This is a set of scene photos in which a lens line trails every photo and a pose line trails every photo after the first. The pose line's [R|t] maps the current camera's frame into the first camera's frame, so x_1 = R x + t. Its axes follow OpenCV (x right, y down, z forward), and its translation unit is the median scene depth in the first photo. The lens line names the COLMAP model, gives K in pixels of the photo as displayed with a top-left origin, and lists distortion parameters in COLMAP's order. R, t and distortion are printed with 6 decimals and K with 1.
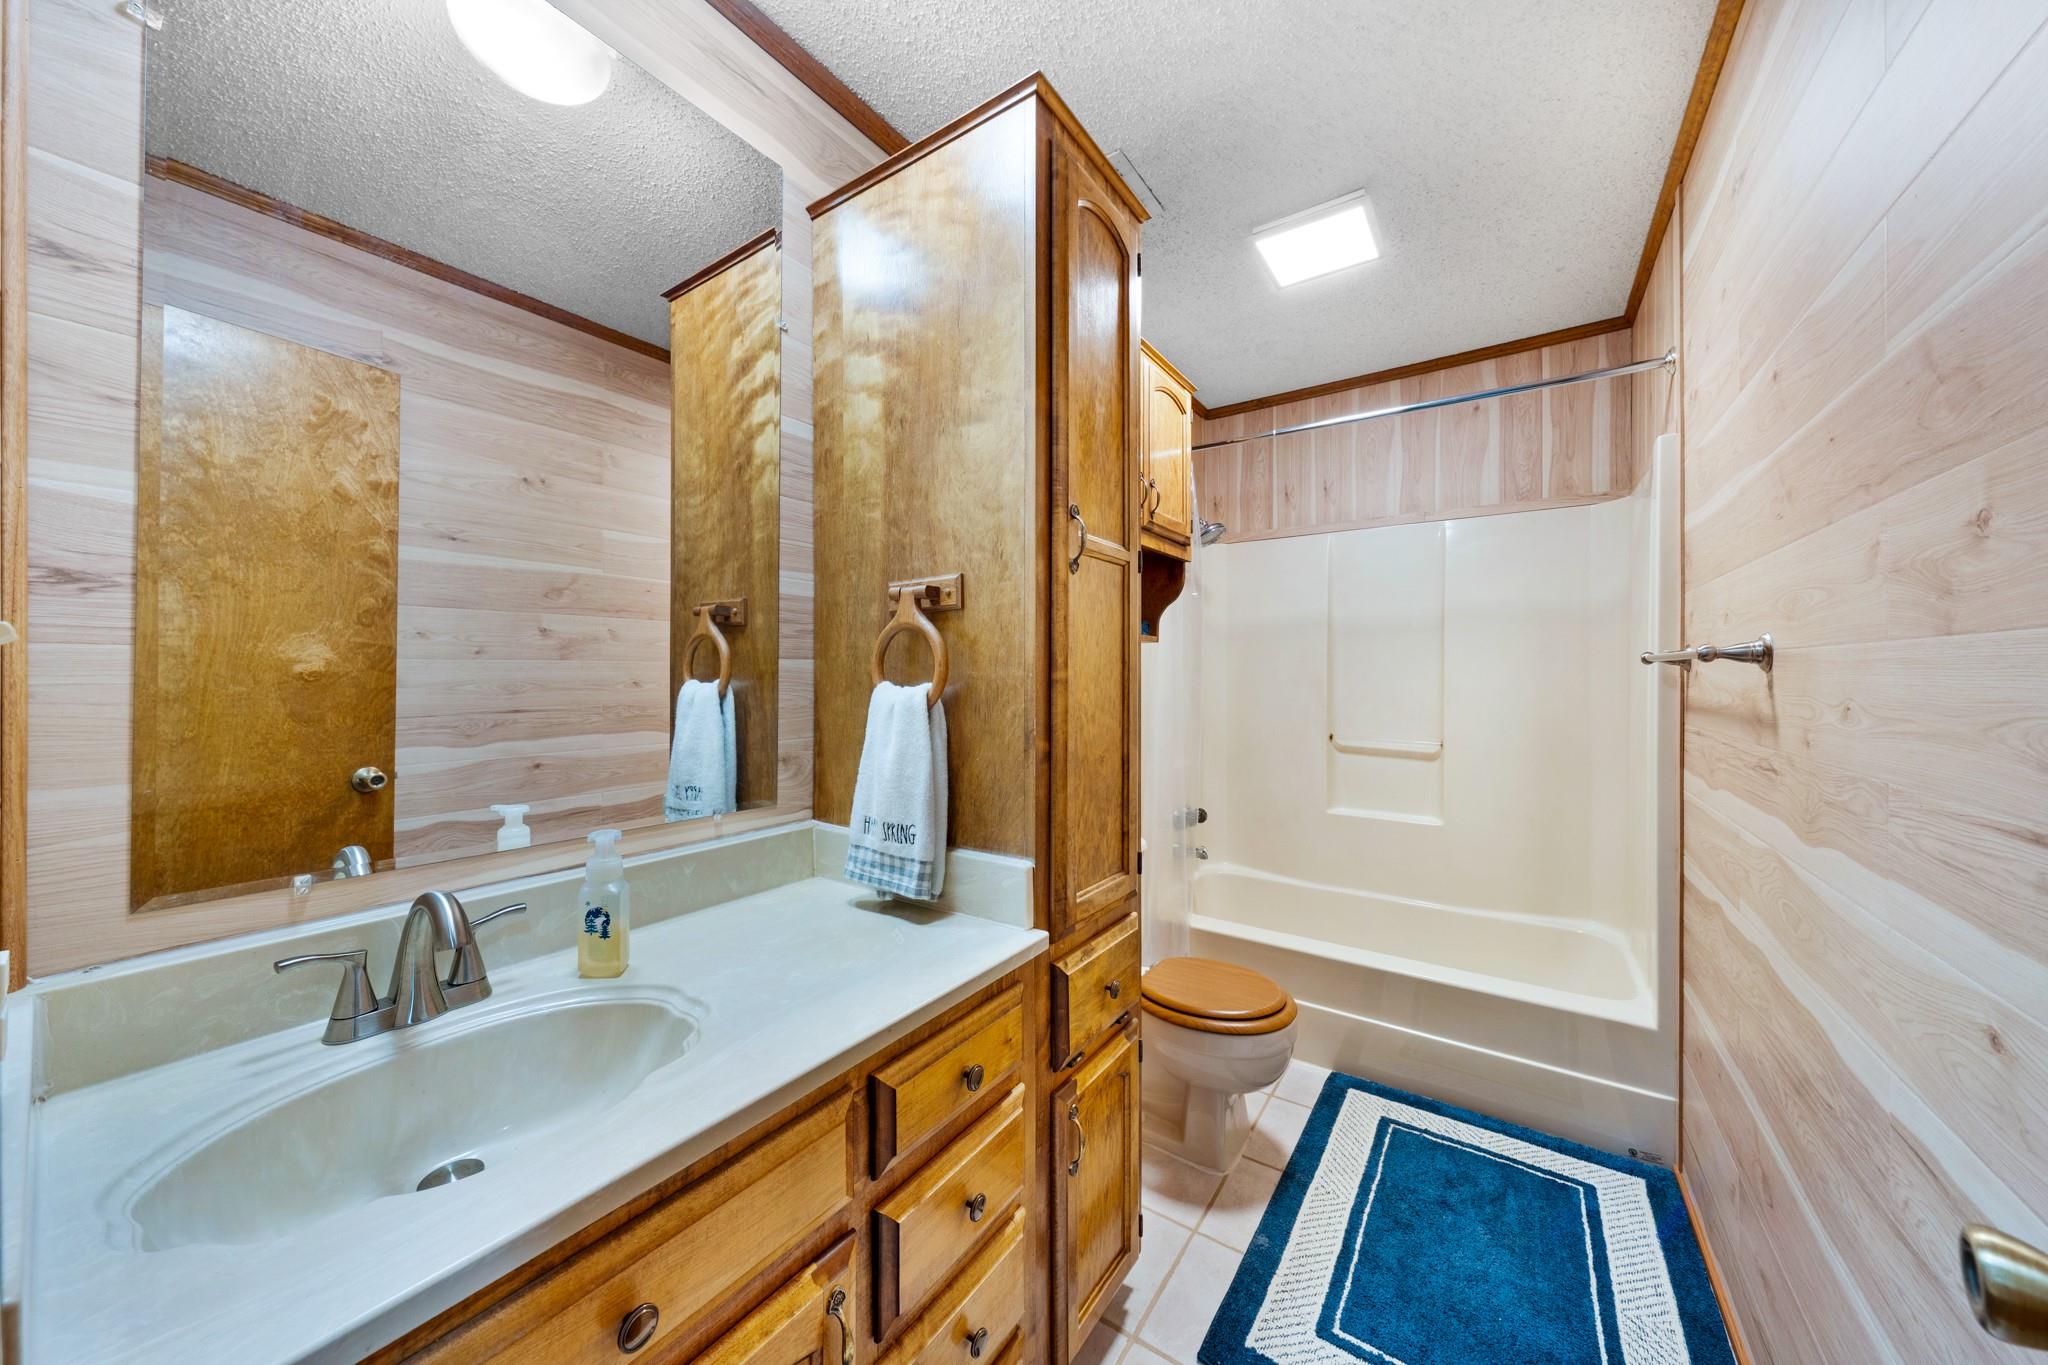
lens RADIAL K [[710.6, 0, 1017.8], [0, 710.6, 675.8], [0, 0, 1]] dist [-0.001936, 0.000547]
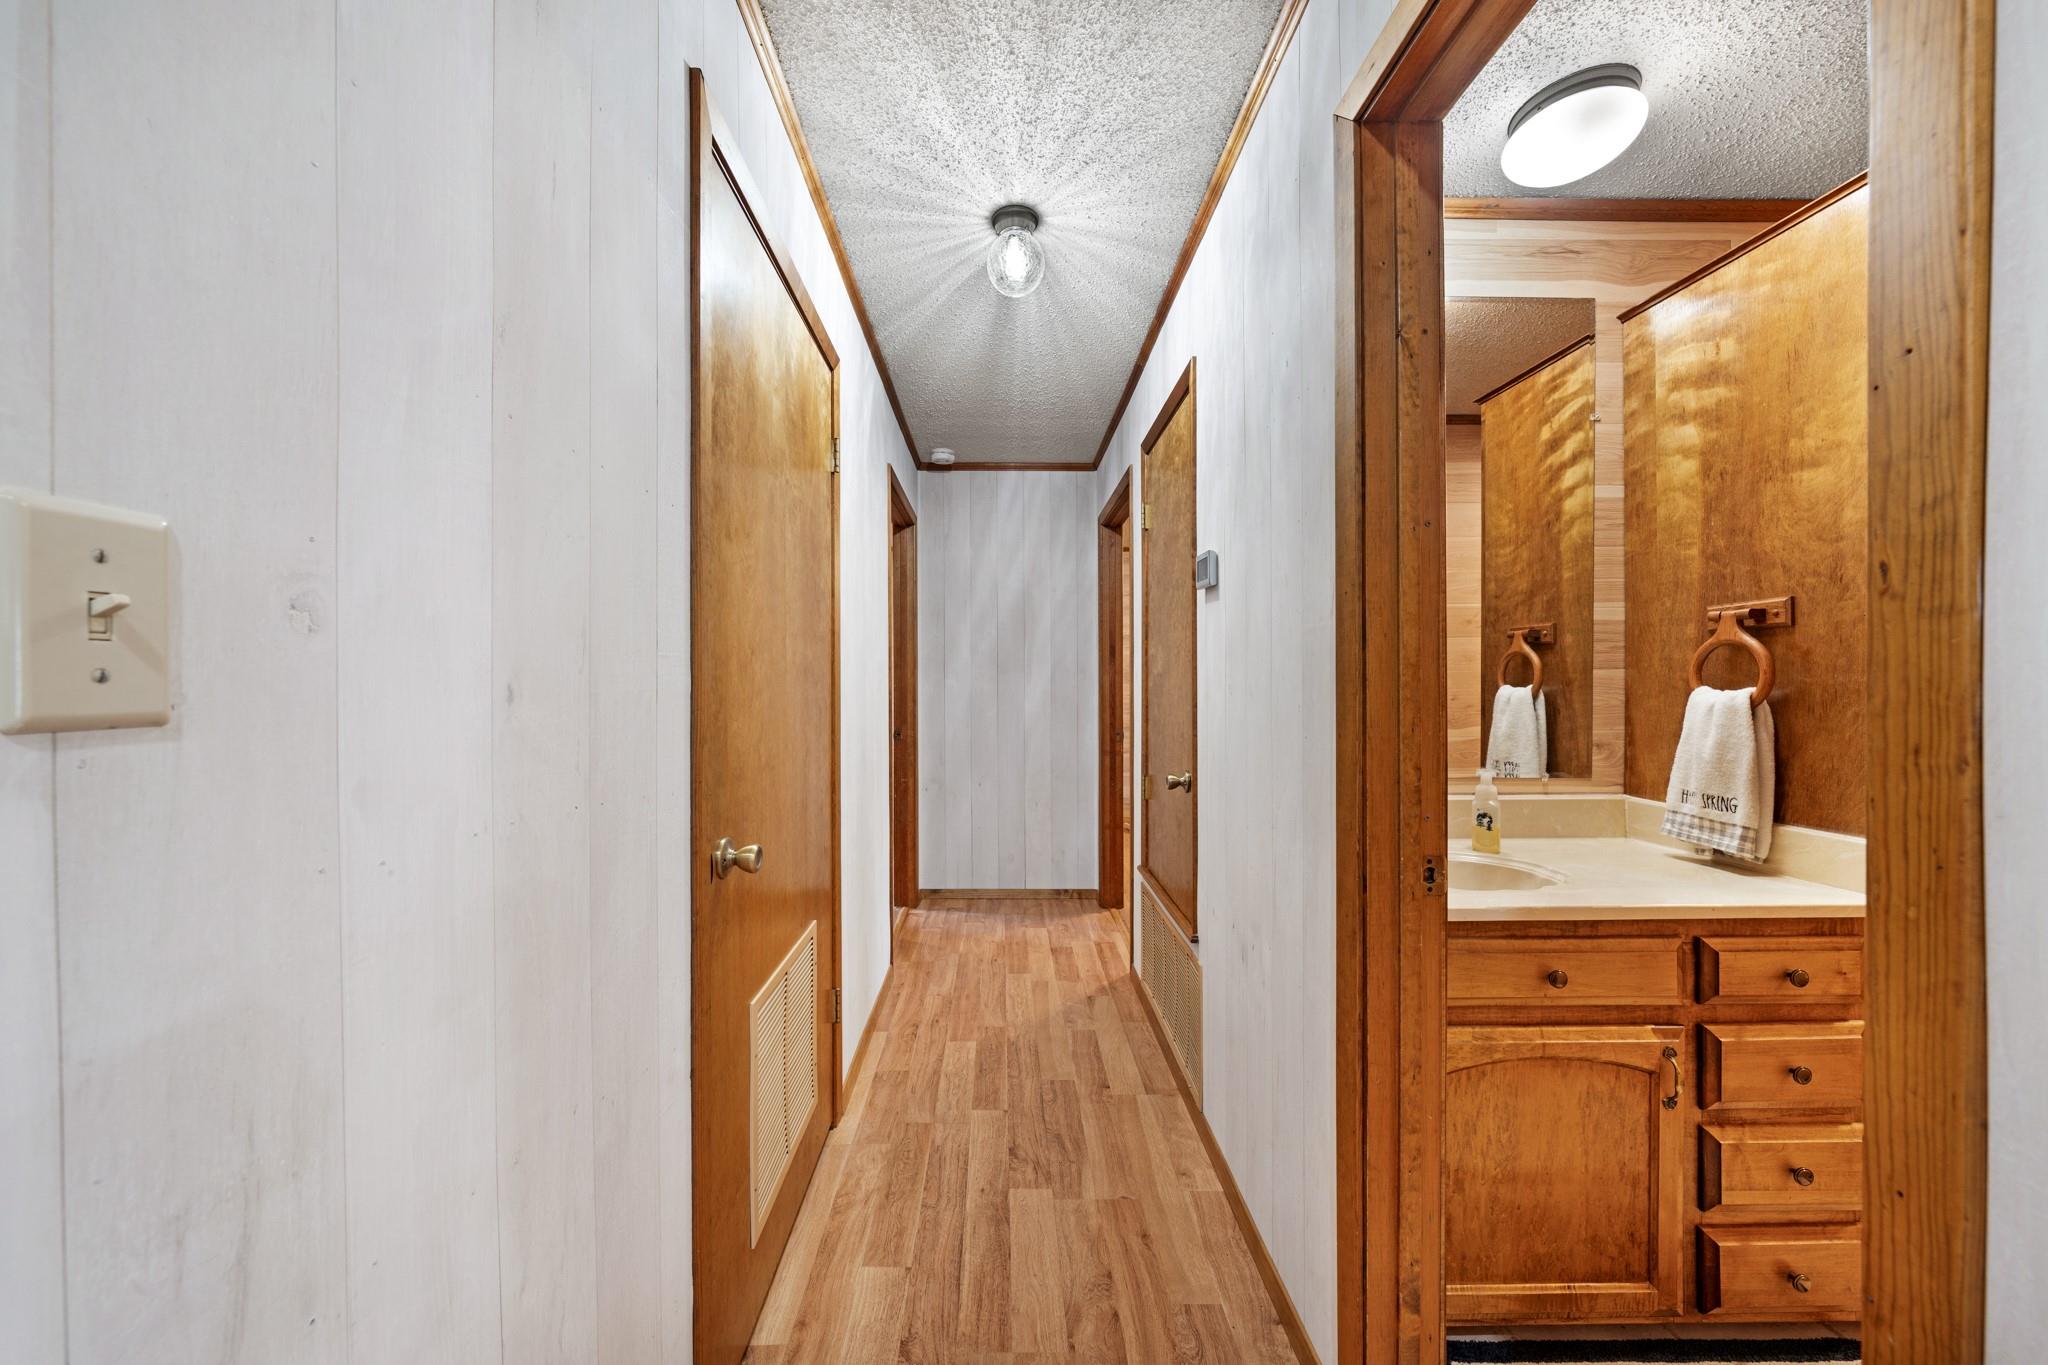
lens RADIAL K [[710.6, 0, 1014.6], [0, 710.6, 685.1], [0, 0, 1]] dist [-0.001936, 0.000547]
pose [[0.592080, 0.001641, -0.805877, 0.097190], [0.000891, 0.999996, 0.002691, 0.001276], [0.805879, -0.002312, 0.592076, -0.682173]]
